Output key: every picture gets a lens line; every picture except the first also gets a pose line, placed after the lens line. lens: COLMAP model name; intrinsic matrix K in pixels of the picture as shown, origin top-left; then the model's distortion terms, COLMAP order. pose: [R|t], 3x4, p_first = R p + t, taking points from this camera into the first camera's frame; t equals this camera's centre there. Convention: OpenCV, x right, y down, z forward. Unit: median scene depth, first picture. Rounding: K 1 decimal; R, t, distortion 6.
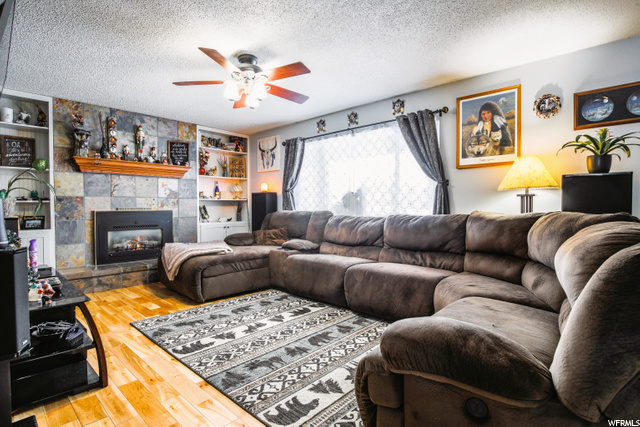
lens RADIAL K [[322.4, 0, 324.3], [0, 322.4, 213.9], [0, 0, 1]] dist [-0.034002, 0.010089]
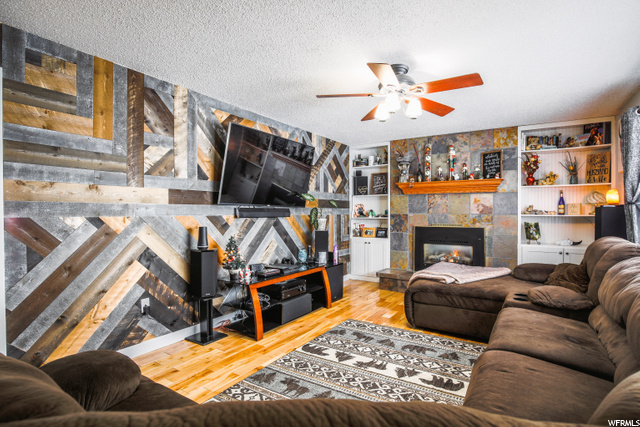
lens RADIAL K [[327.3, 0, 324.2], [0, 327.3, 214.3], [0, 0, 1]] dist [-0.022441, 0.000280]
pose [[0.172464, 0.009704, -0.984968, 0.438114], [-0.022156, 0.999737, 0.005970, -0.053291], [0.984767, 0.020794, 0.172634, 0.449735]]
